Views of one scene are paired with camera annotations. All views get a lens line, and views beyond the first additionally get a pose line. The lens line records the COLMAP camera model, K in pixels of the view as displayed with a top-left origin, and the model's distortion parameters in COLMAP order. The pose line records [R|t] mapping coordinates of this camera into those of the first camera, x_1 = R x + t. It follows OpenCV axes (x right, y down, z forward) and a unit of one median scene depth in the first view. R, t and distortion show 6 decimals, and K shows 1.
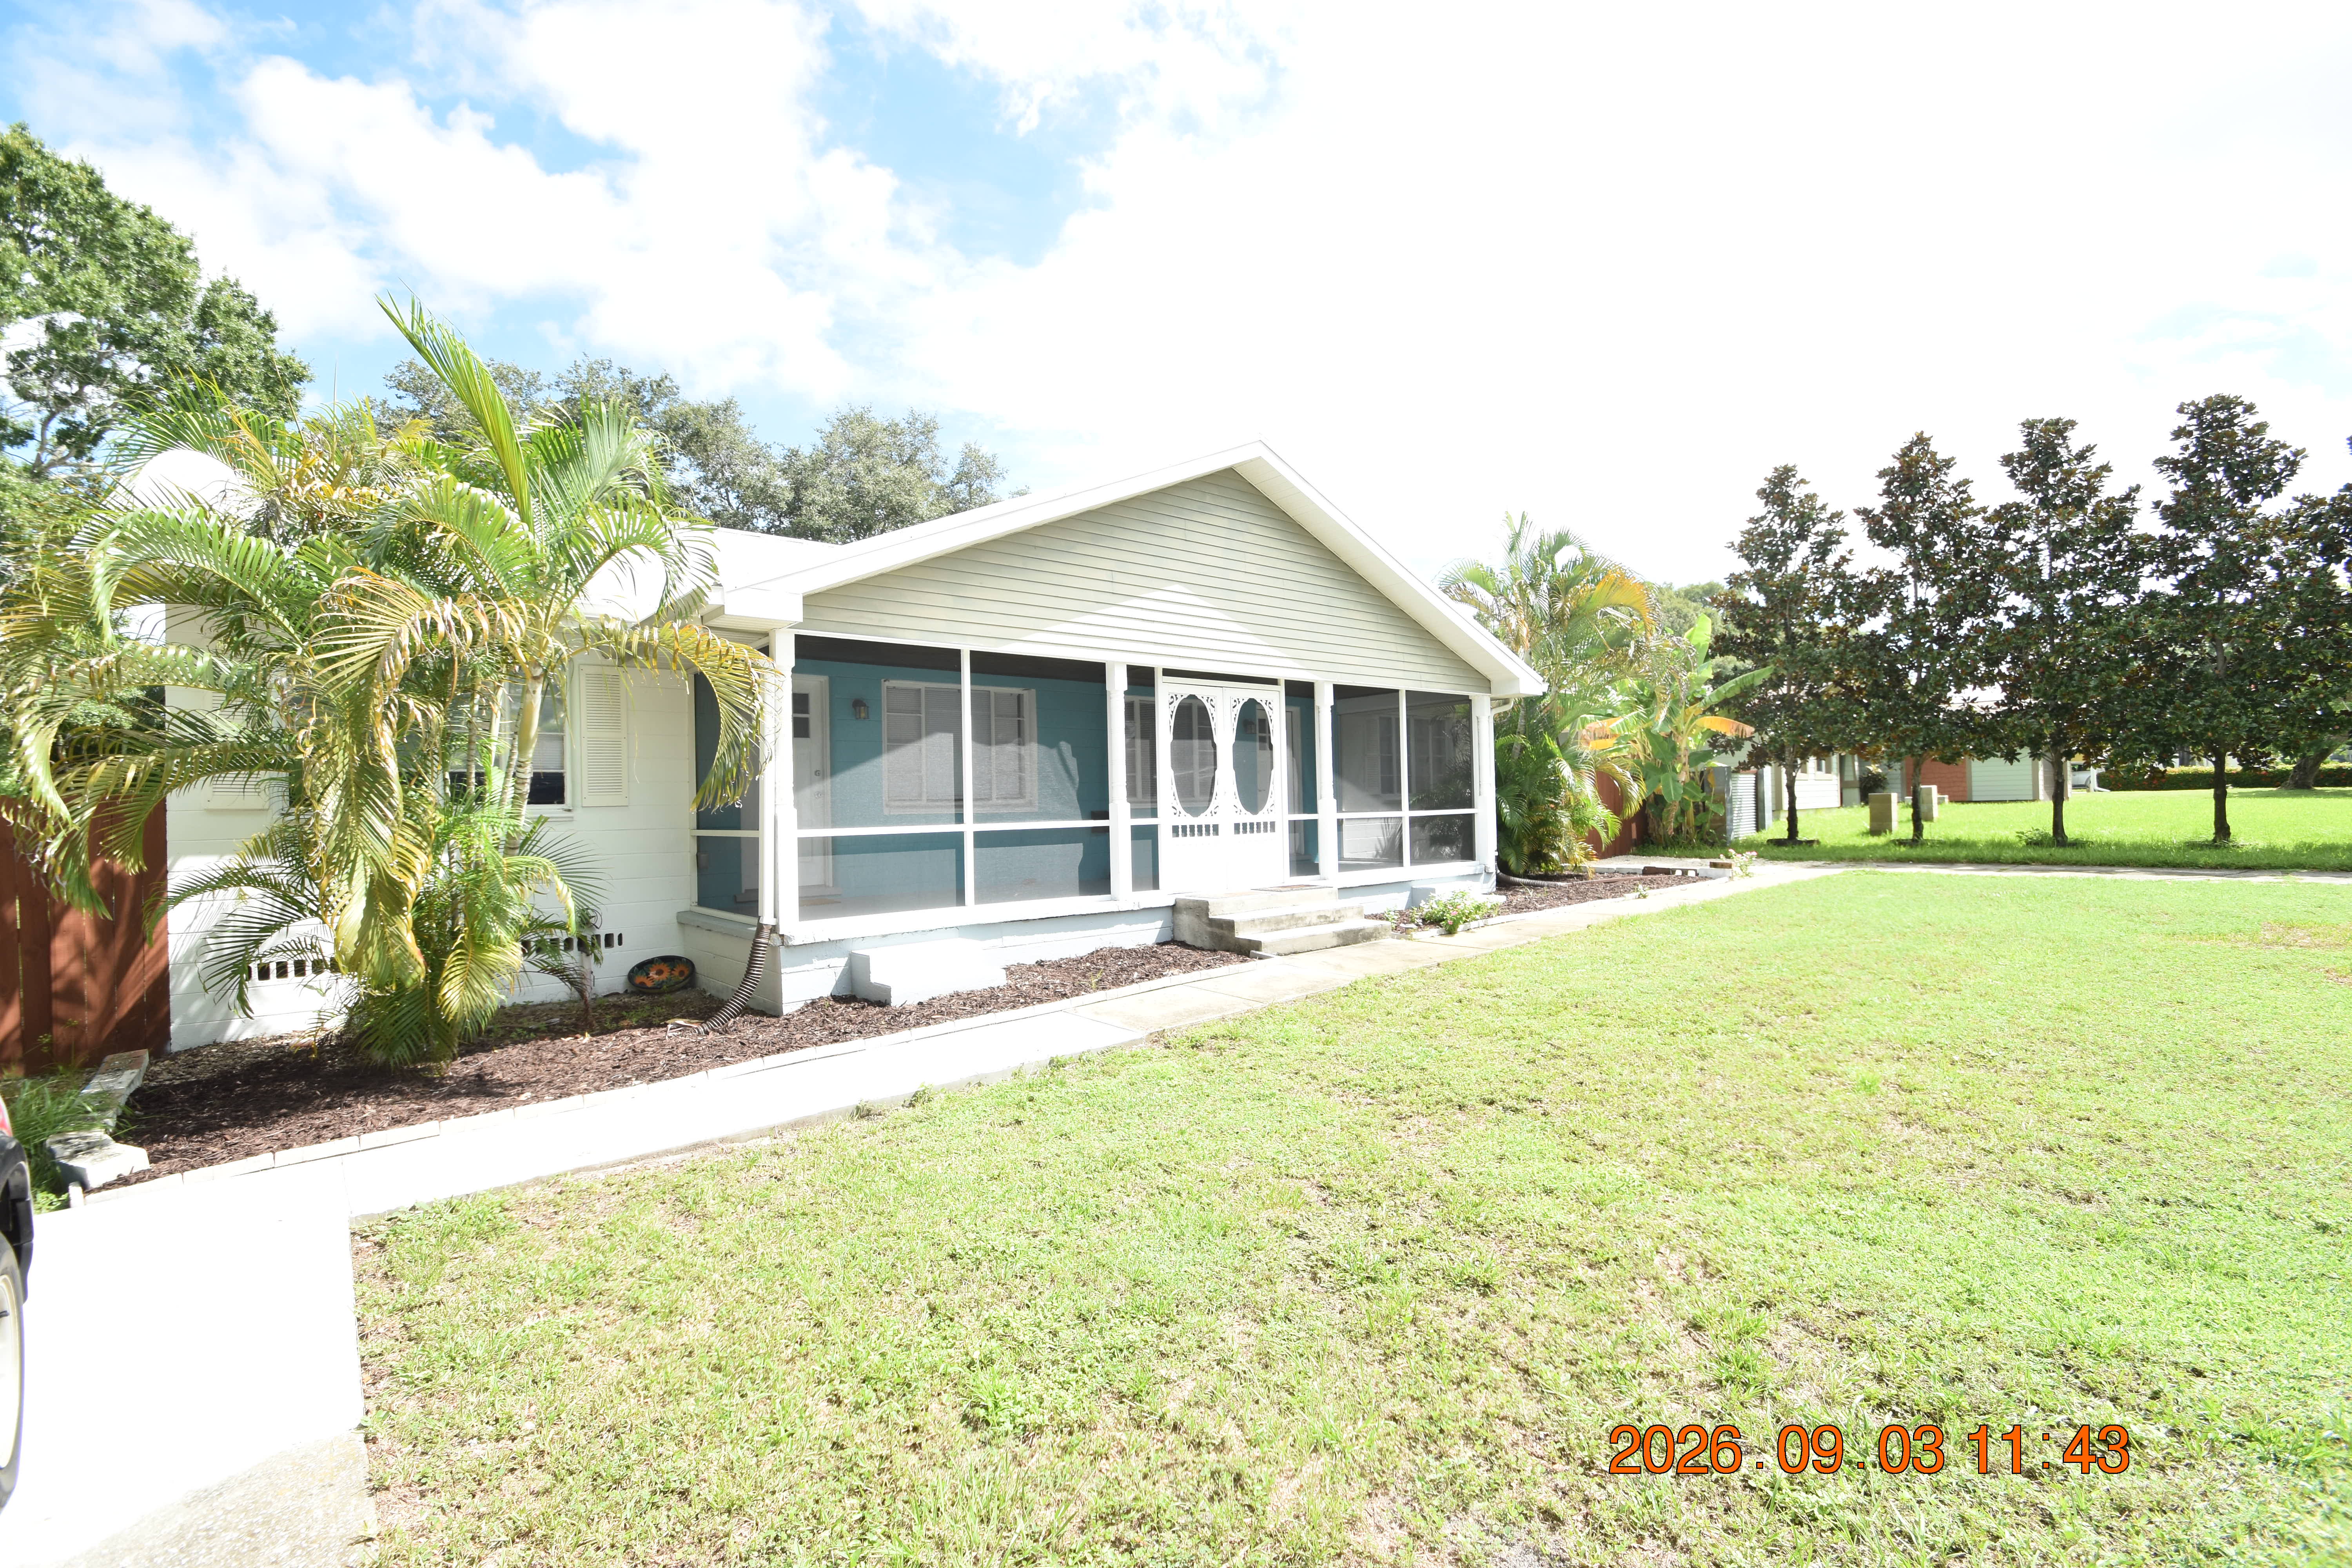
lens RADIAL K [[1039.0, 0, 1171.7], [0, 1039.0, 792.0], [0, 0, 1]] dist [-0.001619, -0.000371]
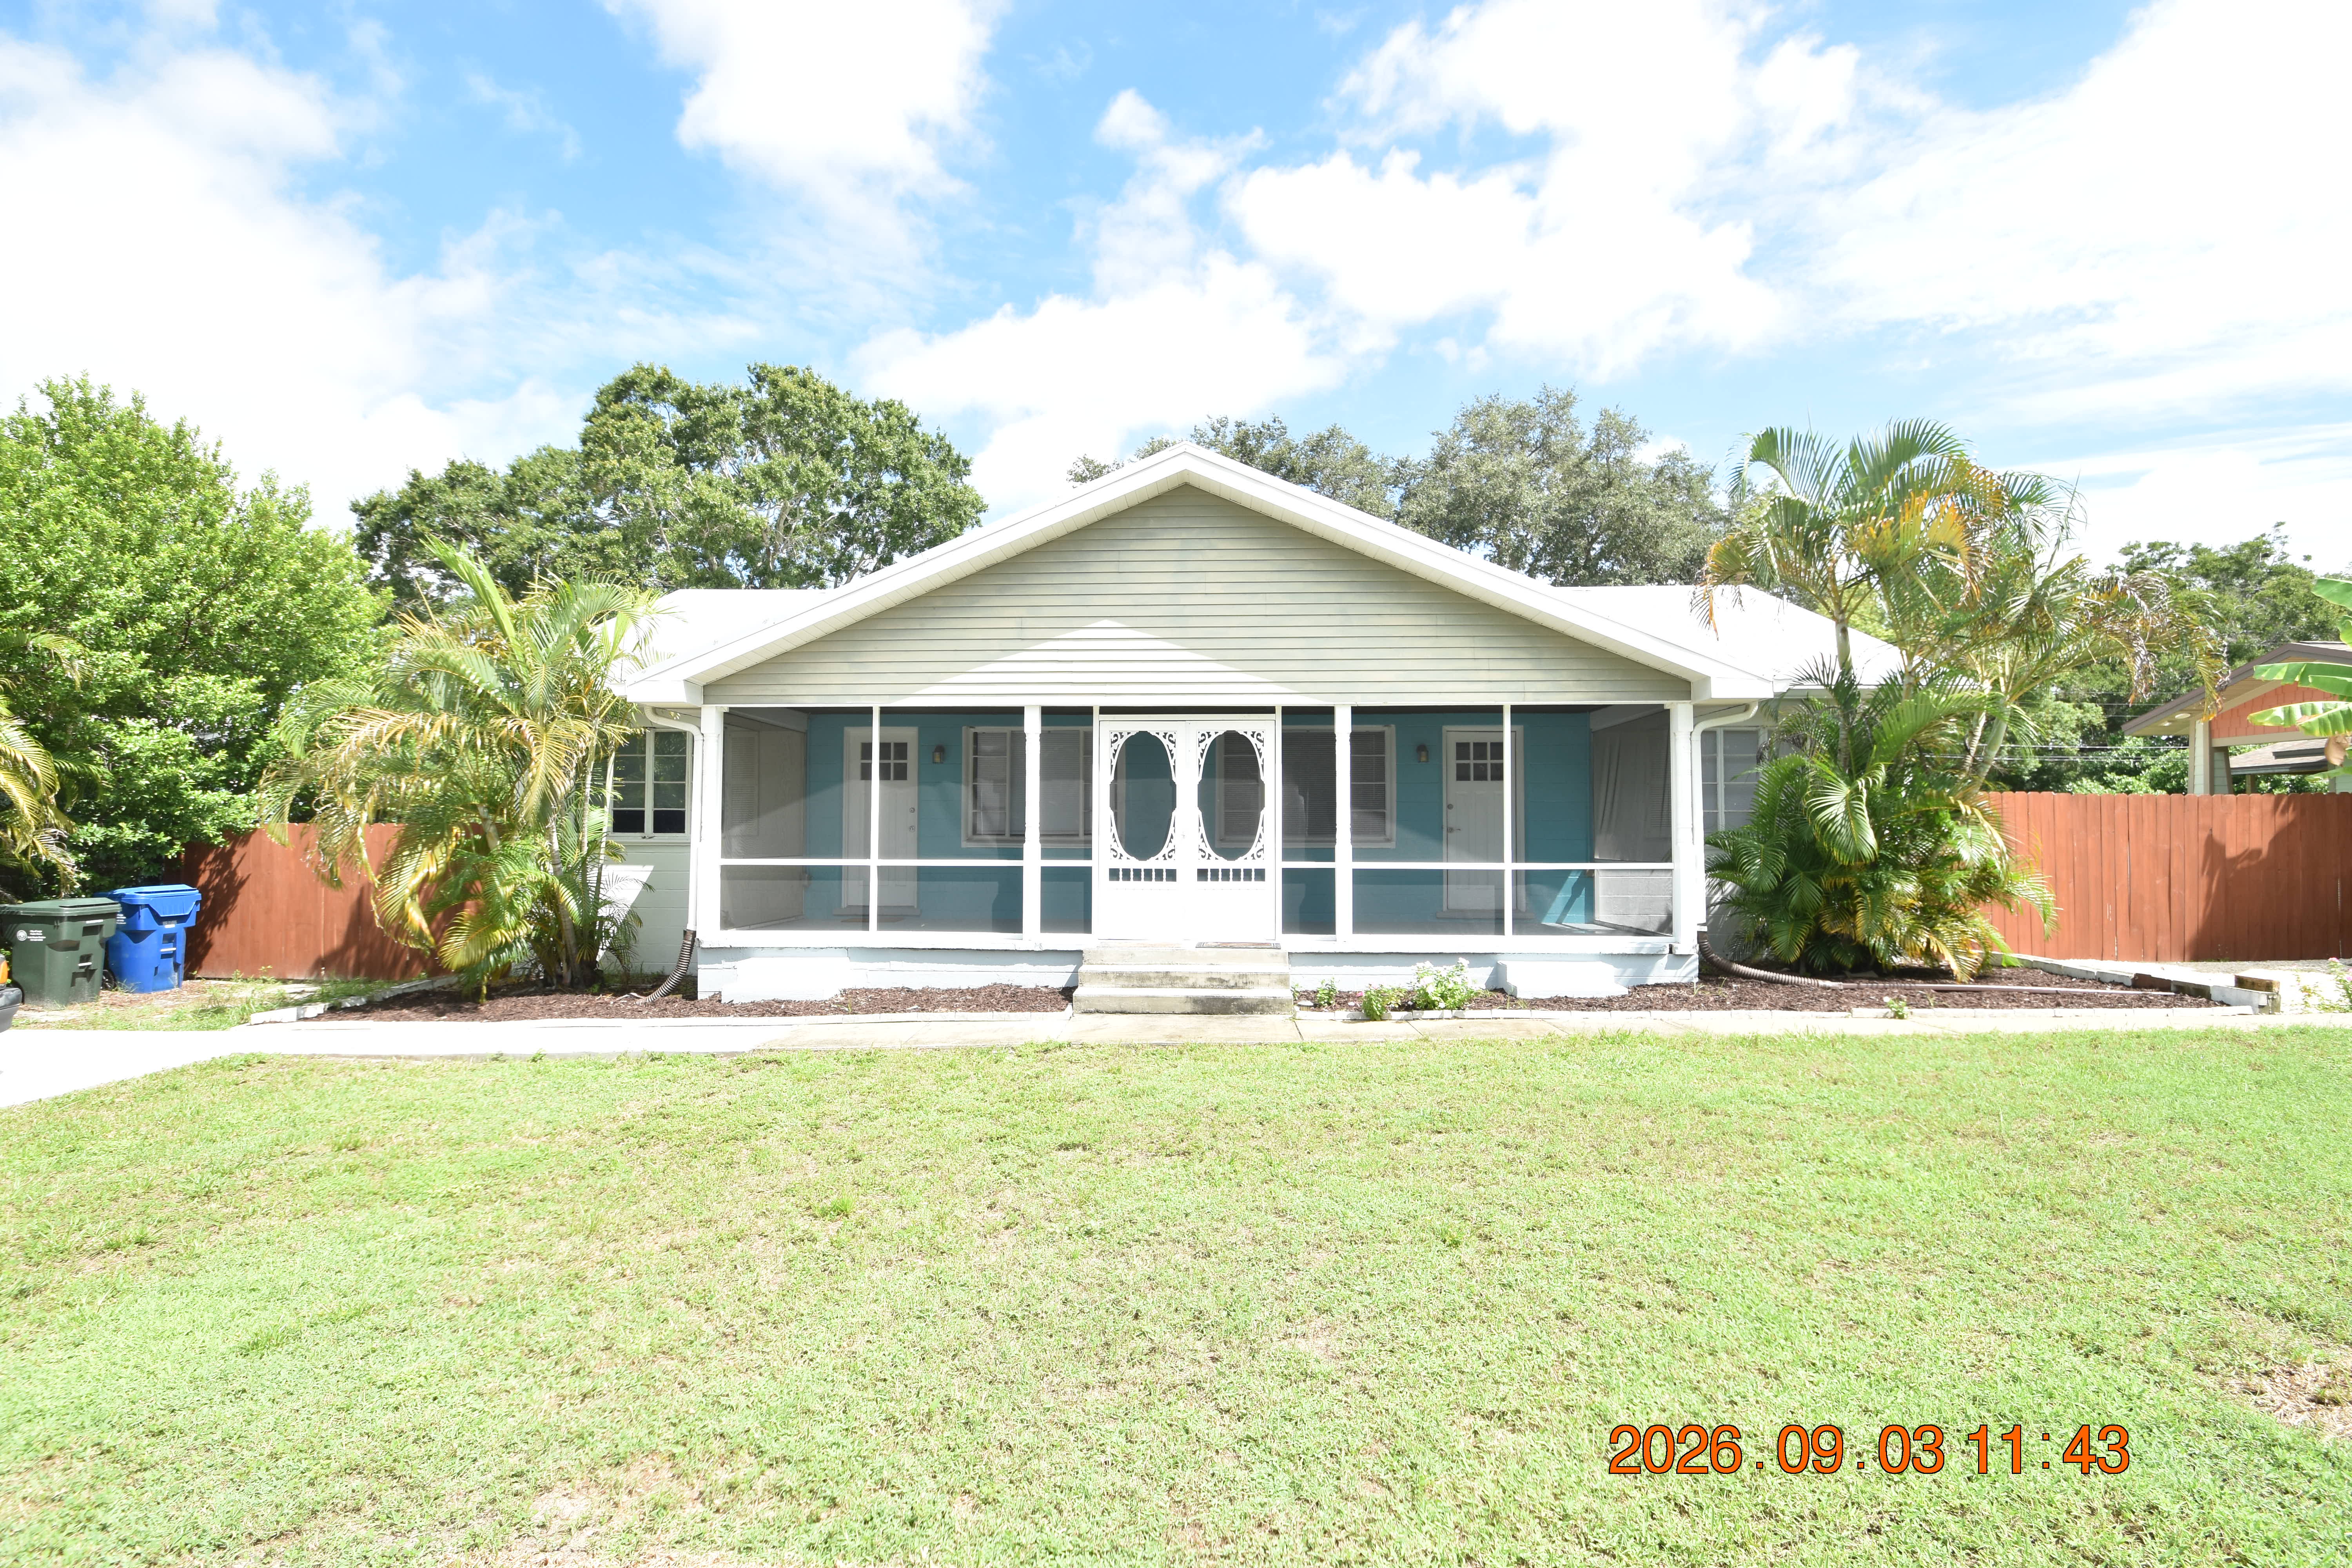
lens RADIAL K [[1178.3, 0, 1176.0], [0, 1178.3, 784.0], [0, 0, 1]] dist [-0.002261, -0.014269]
pose [[0.726931, -0.005650, -0.686687, 0.776894], [-0.010751, 0.999750, -0.019607, -0.024703], [0.686626, 0.021636, 0.726689, 0.239900]]
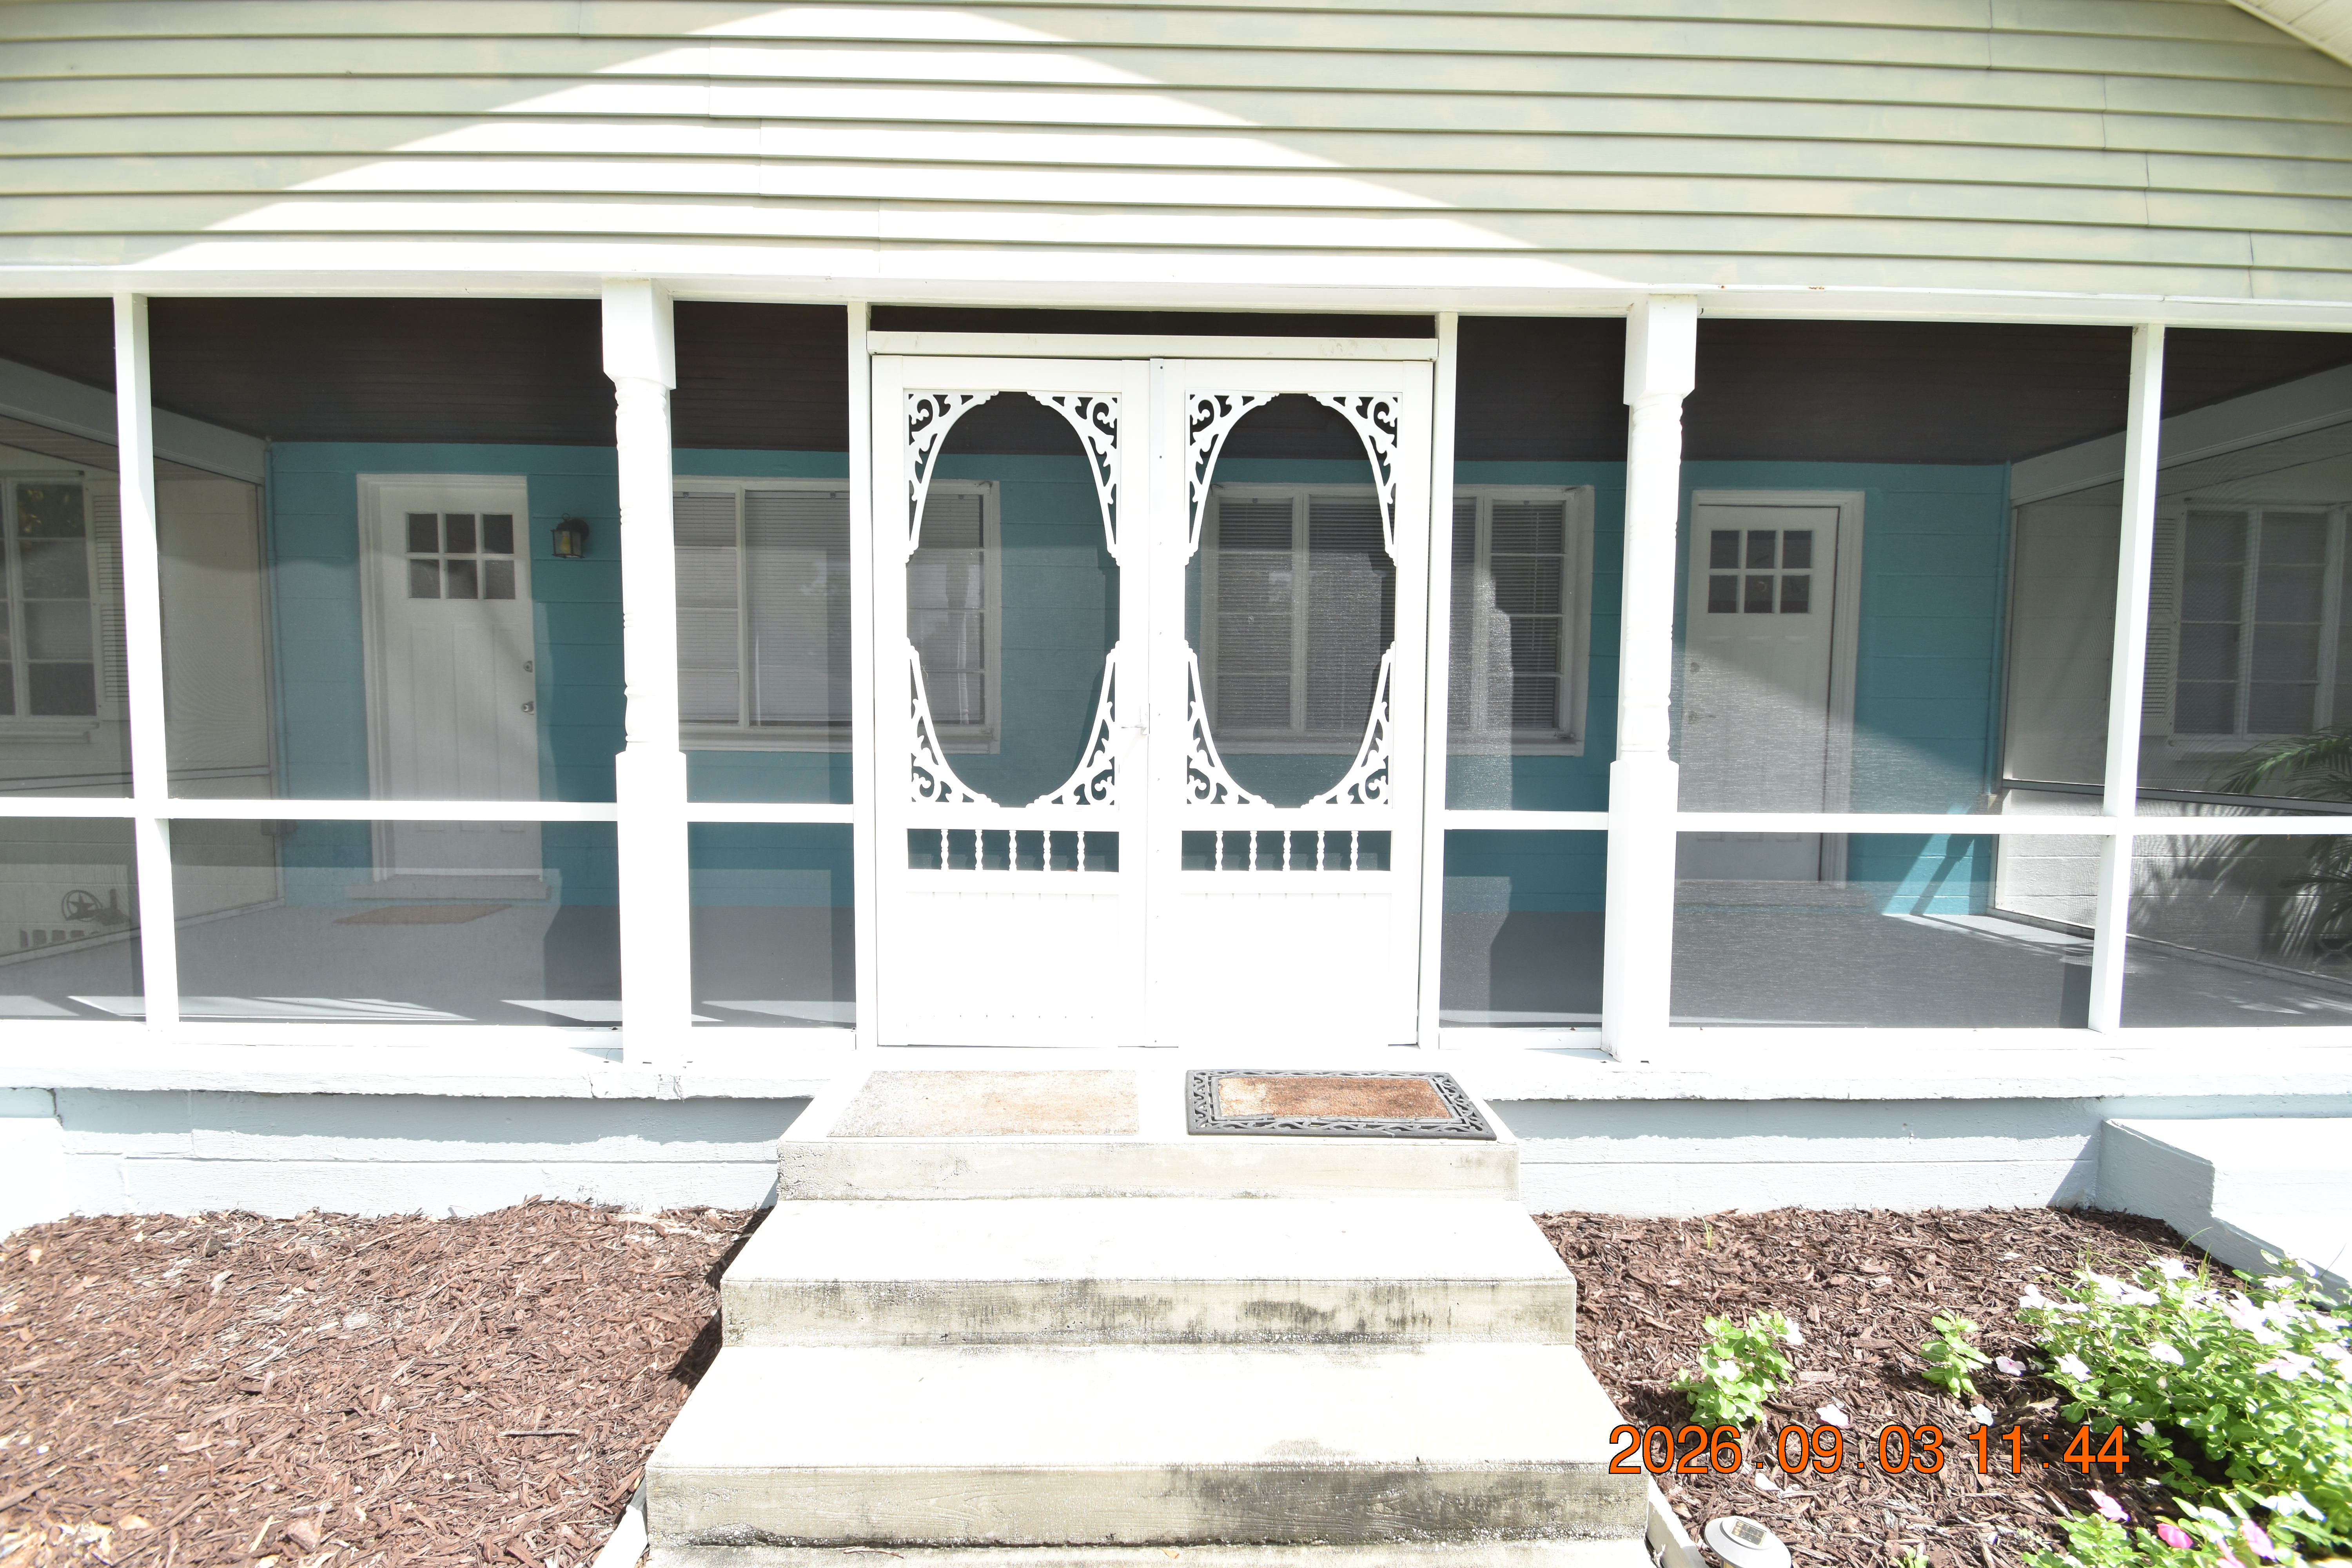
lens RADIAL K [[1039.0, 0, 1171.7], [0, 1039.0, 792.0], [0, 0, 1]] dist [-0.001619, -0.000371]
pose [[0.768716, 0.071225, -0.635612, 0.249258], [-0.017903, 0.995787, 0.089934, -0.007809], [0.639340, -0.057754, 0.766752, 0.793839]]
